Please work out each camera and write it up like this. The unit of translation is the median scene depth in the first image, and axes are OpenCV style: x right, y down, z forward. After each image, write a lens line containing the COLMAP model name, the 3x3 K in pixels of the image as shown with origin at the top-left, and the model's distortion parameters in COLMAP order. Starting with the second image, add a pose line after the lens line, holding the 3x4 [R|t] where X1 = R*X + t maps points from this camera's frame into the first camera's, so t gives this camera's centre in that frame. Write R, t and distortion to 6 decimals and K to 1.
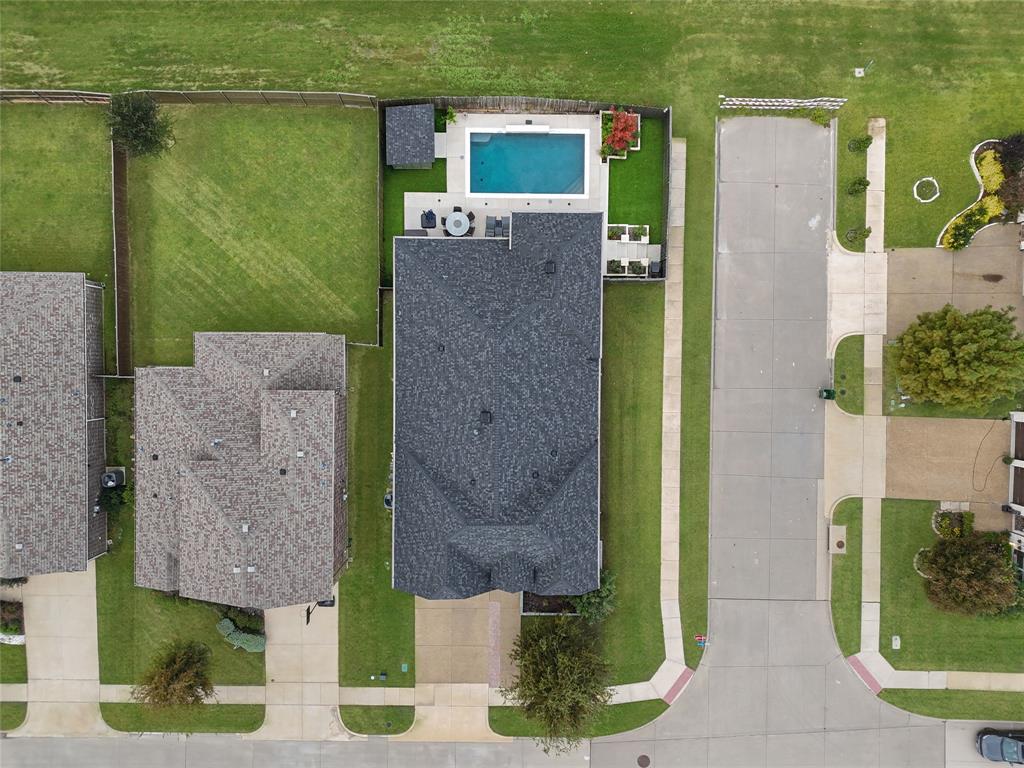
lens RADIAL K [[753.2, 0, 509.9], [0, 753.2, 380.3], [0, 0, 1]] dist [0.071182, -0.067003]
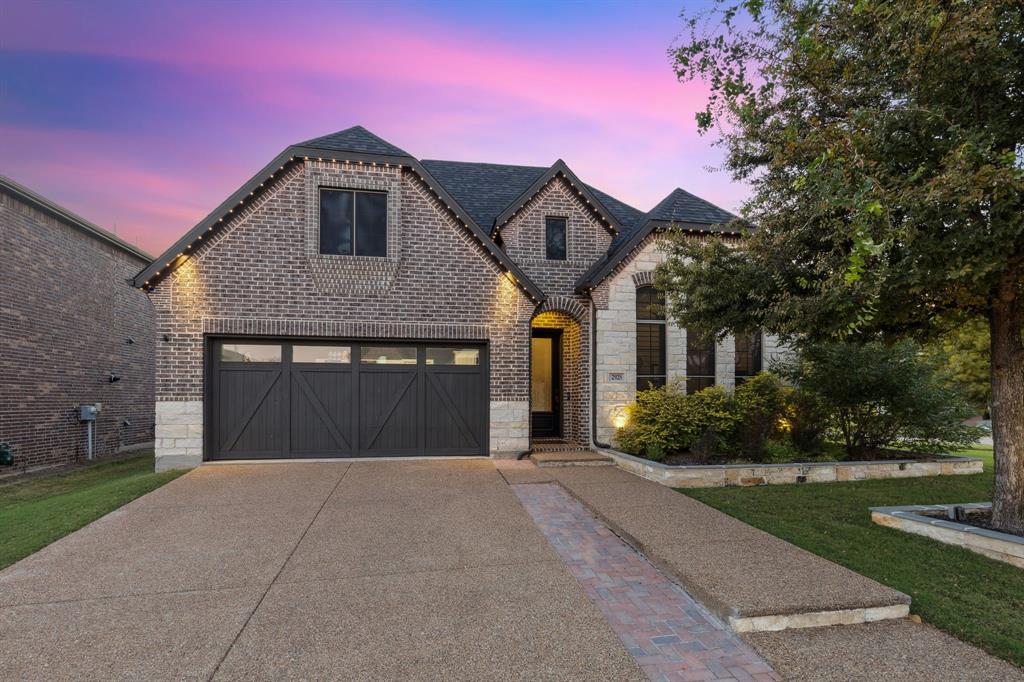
lens RADIAL K [[532.7, 0, 513.5], [0, 532.7, 399.0], [0, 0, 1]] dist [-0.001879, -0.000276]
pose [[0.983238, -0.018300, 0.181408, -0.053176], [0.180773, -0.031836, -0.983009, 0.441531], [0.023765, 0.999326, -0.027994, 0.971253]]
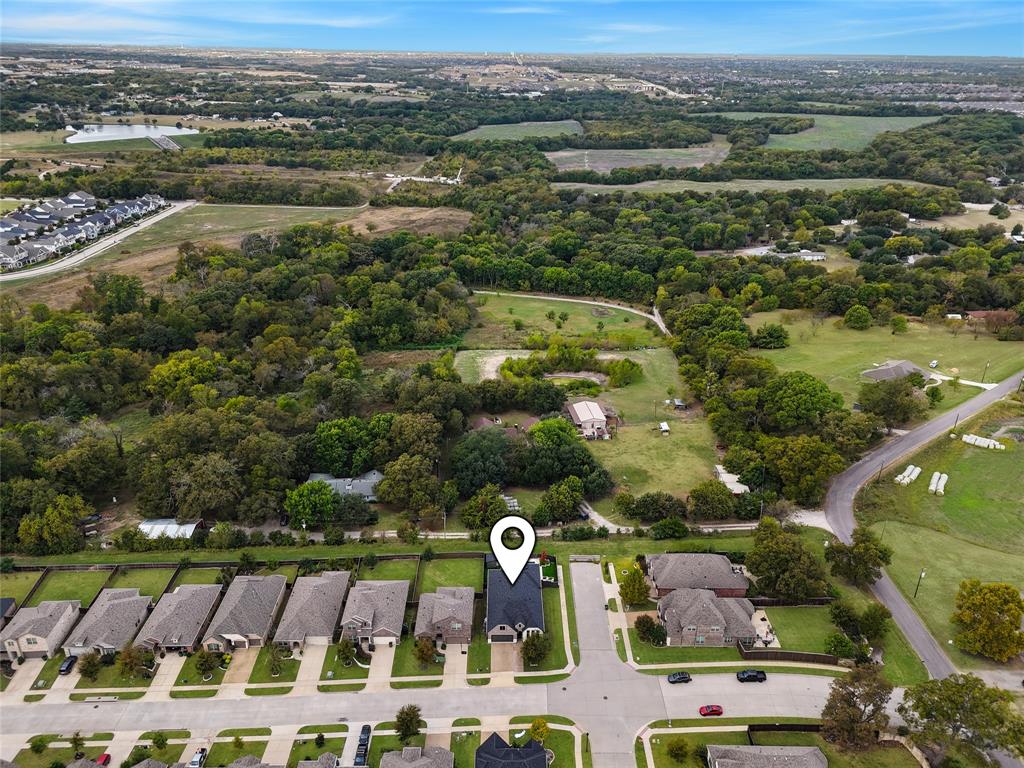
lens RADIAL K [[753.2, 0, 510.5], [0, 753.2, 384.8], [0, 0, 1]] dist [0.071182, -0.067003]
pose [[0.999764, -0.018693, 0.011067, -0.055037], [0.017420, 0.385512, -0.922538, 2.882955], [0.012979, 0.922514, 0.385746, -1.341637]]
